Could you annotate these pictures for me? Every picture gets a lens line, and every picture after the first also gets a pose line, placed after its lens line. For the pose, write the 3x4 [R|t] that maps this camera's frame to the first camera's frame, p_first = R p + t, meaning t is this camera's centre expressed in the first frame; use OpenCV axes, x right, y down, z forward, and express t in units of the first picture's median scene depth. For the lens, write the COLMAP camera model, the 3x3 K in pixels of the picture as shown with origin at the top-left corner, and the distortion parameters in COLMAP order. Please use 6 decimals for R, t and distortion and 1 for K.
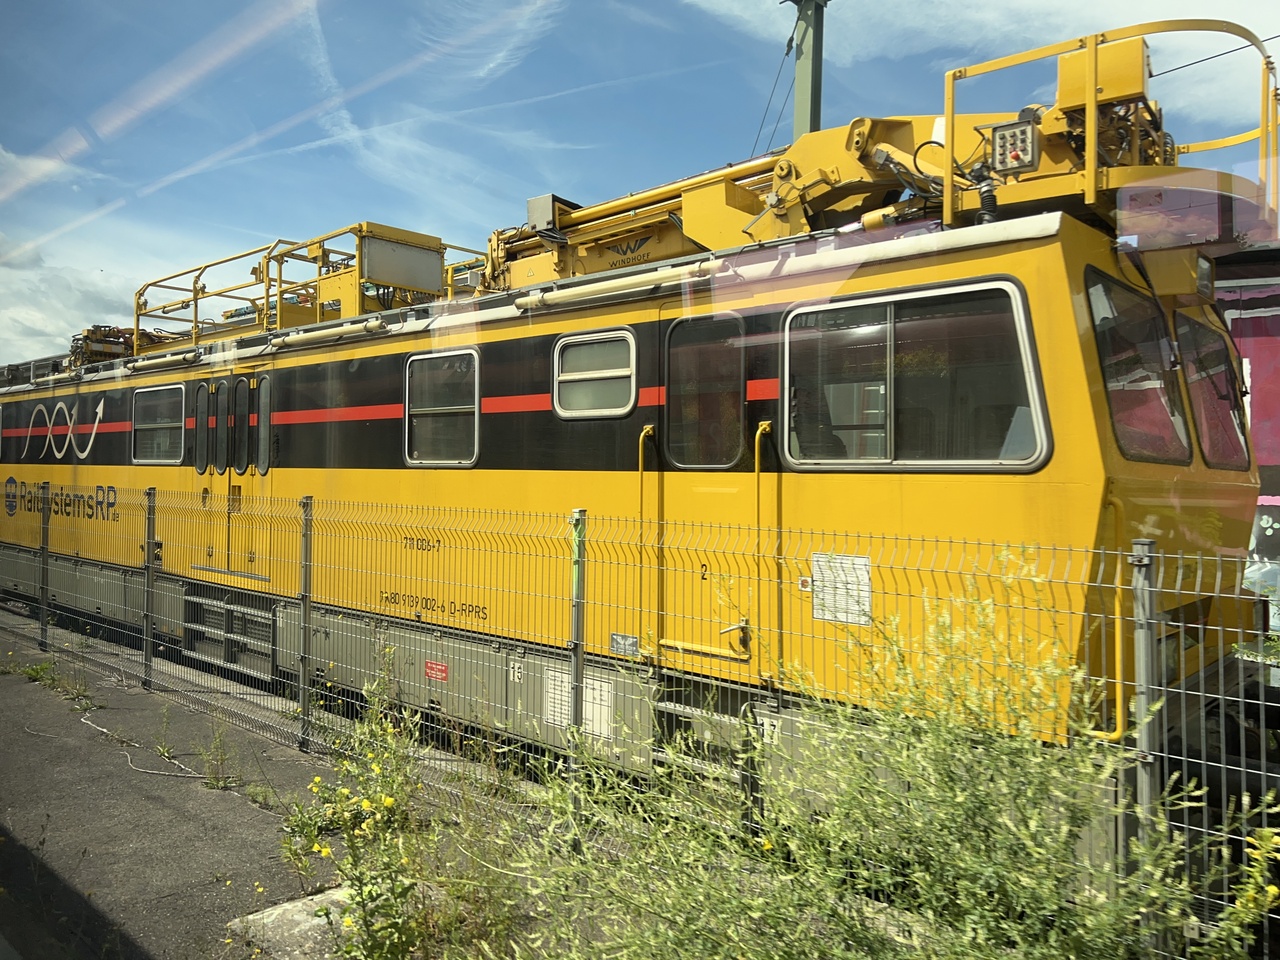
lens RADIAL K [[917.2, 0, 636.8], [0, 917.2, 475.9], [0, 0, 1]] dist [0.067507, -0.070268]
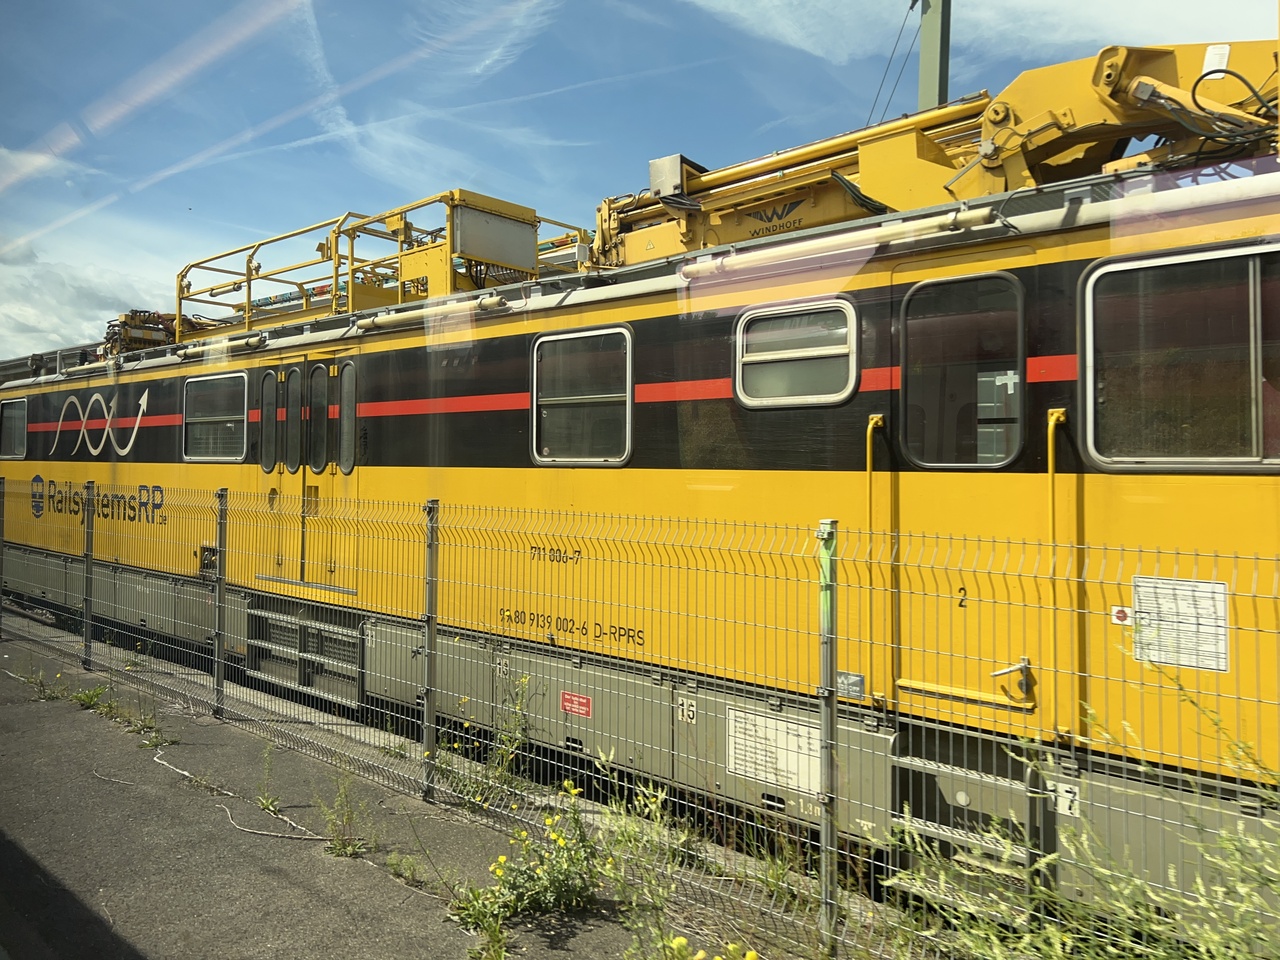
lens RADIAL K [[917.2, 0, 639.4], [0, 917.2, 474.3], [0, 0, 1]] dist [0.067507, -0.070268]
pose [[0.999972, 0.001068, 0.007416, -0.100853], [-0.001076, 0.999999, 0.001018, -0.001467], [-0.007415, -0.001026, 0.999972, 0.089833]]
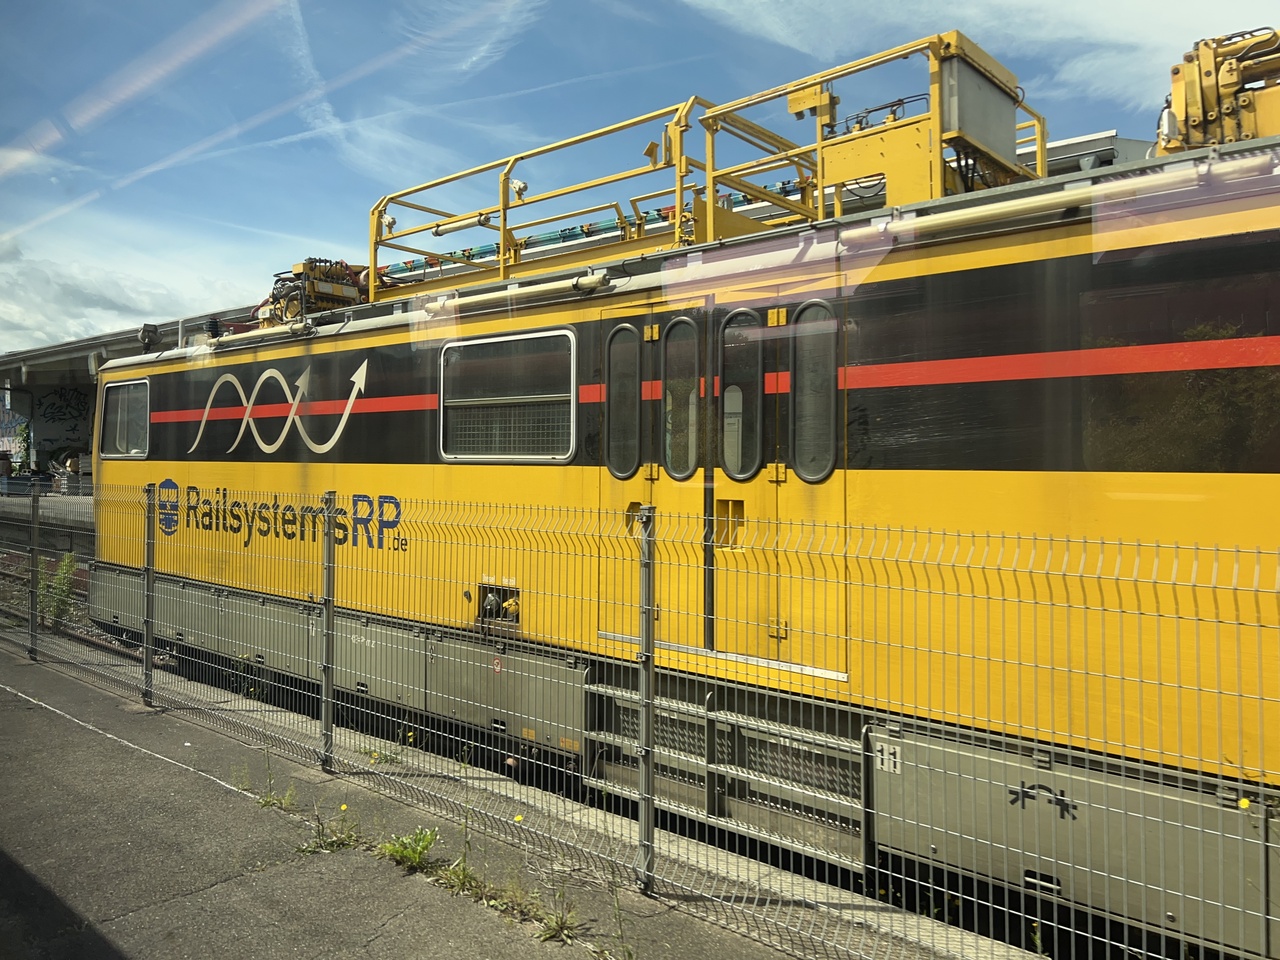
lens RADIAL K [[917.2, 0, 633.8], [0, 917.2, 469.1], [0, 0, 1]] dist [0.067507, -0.070268]
pose [[0.999890, -0.001441, 0.014756, -0.400057], [0.001455, 0.999999, -0.000934, -0.006504], [-0.014754, 0.000955, 0.999891, 0.354198]]
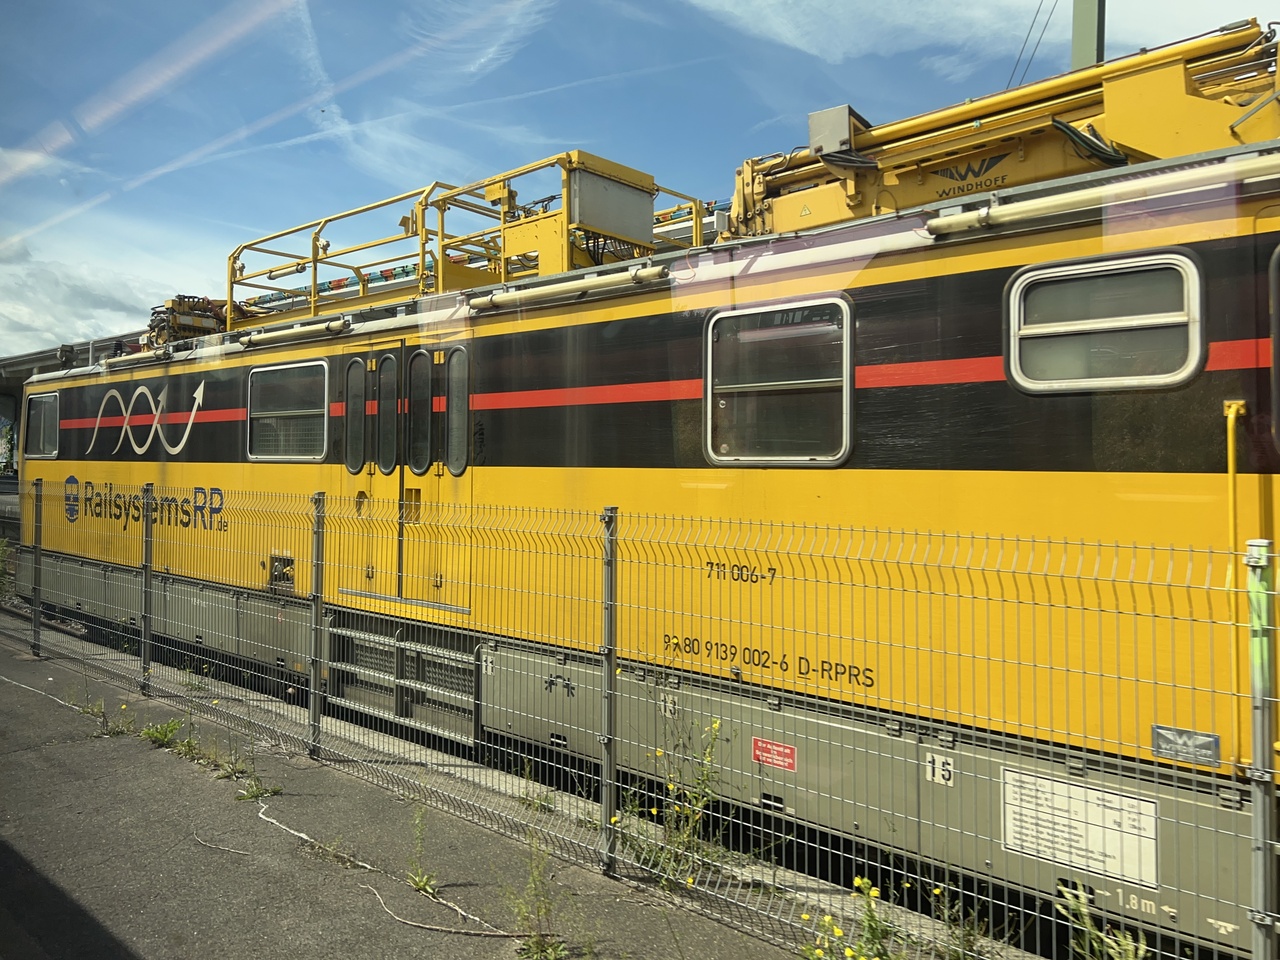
lens RADIAL K [[917.2, 0, 638.5], [0, 917.2, 470.5], [0, 0, 1]] dist [0.067507, -0.070268]
pose [[0.999936, -0.000367, 0.011336, -0.201084], [0.000379, 0.999999, -0.001050, -0.003127], [-0.011336, 0.001054, 0.999935, 0.178759]]
